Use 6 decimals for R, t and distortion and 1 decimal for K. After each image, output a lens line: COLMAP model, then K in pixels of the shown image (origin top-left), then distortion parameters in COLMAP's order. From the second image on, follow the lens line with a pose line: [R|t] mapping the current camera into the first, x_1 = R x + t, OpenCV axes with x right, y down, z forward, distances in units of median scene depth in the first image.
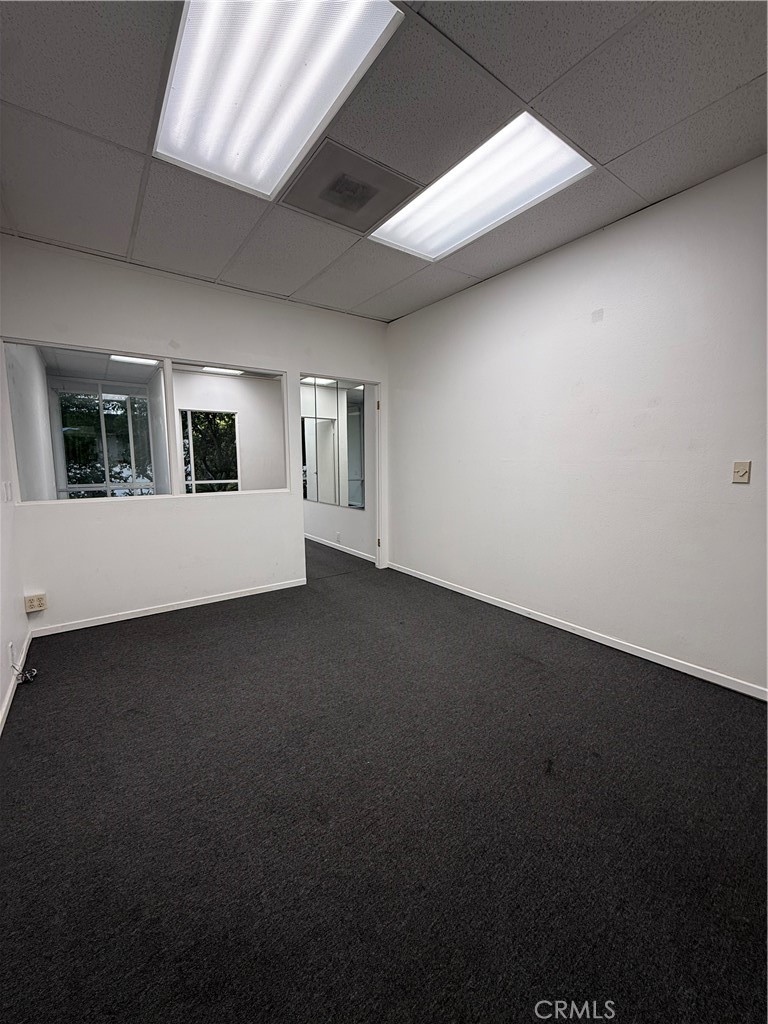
lens RADIAL K [[406.0, 0, 385.3], [0, 406.0, 511.4], [0, 0, 1]] dist [-0.001099, 0.000005]
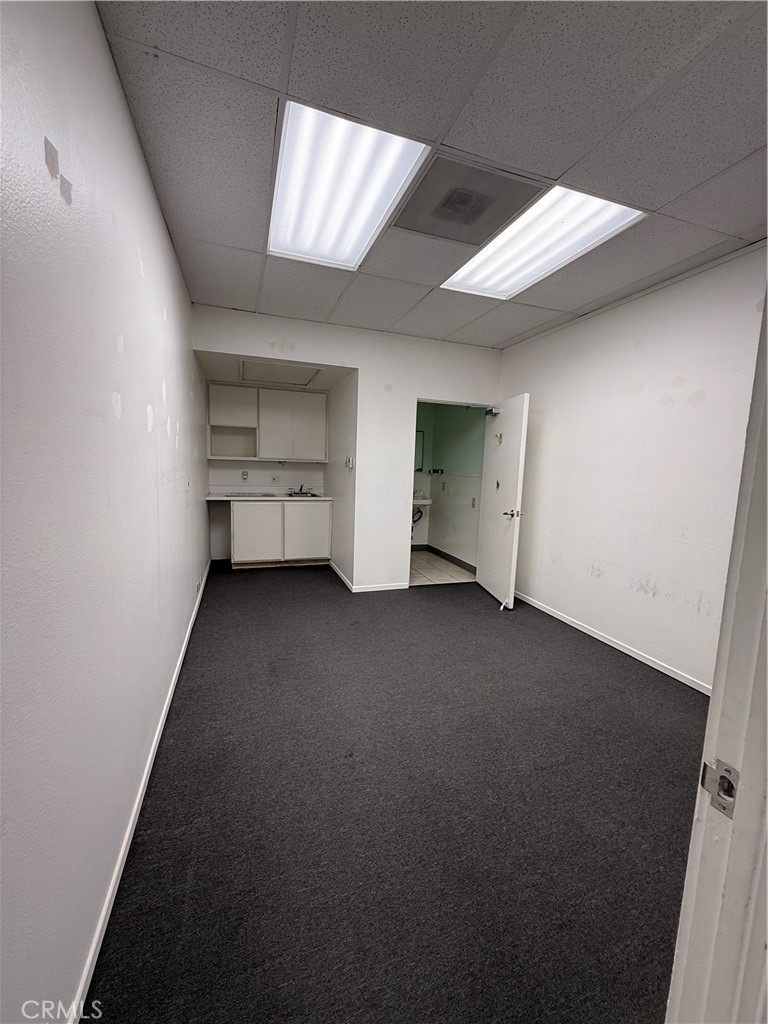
lens RADIAL K [[406.0, 0, 385.3], [0, 406.0, 511.4], [0, 0, 1]] dist [-0.001099, 0.000005]
pose [[-0.955420, -0.061748, 0.288720, -0.139644], [0.008249, 0.971921, 0.235162, -0.190965], [-0.295134, 0.227060, -0.928084, 1.227305]]
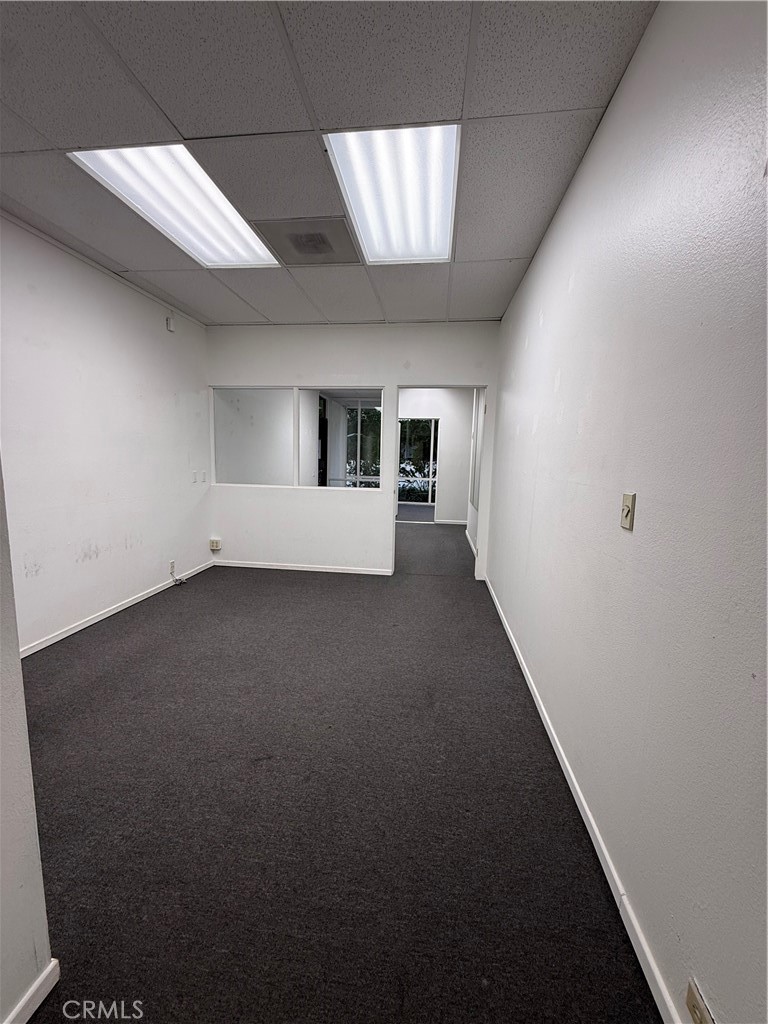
lens RADIAL K [[406.0, 0, 385.3], [0, 406.0, 511.4], [0, 0, 1]] dist [-0.001099, 0.000005]
pose [[0.734726, 0.113094, -0.668871, 0.567026], [-0.113144, 0.992624, 0.043550, -0.045446], [0.668862, 0.043681, 0.742102, 0.173124]]
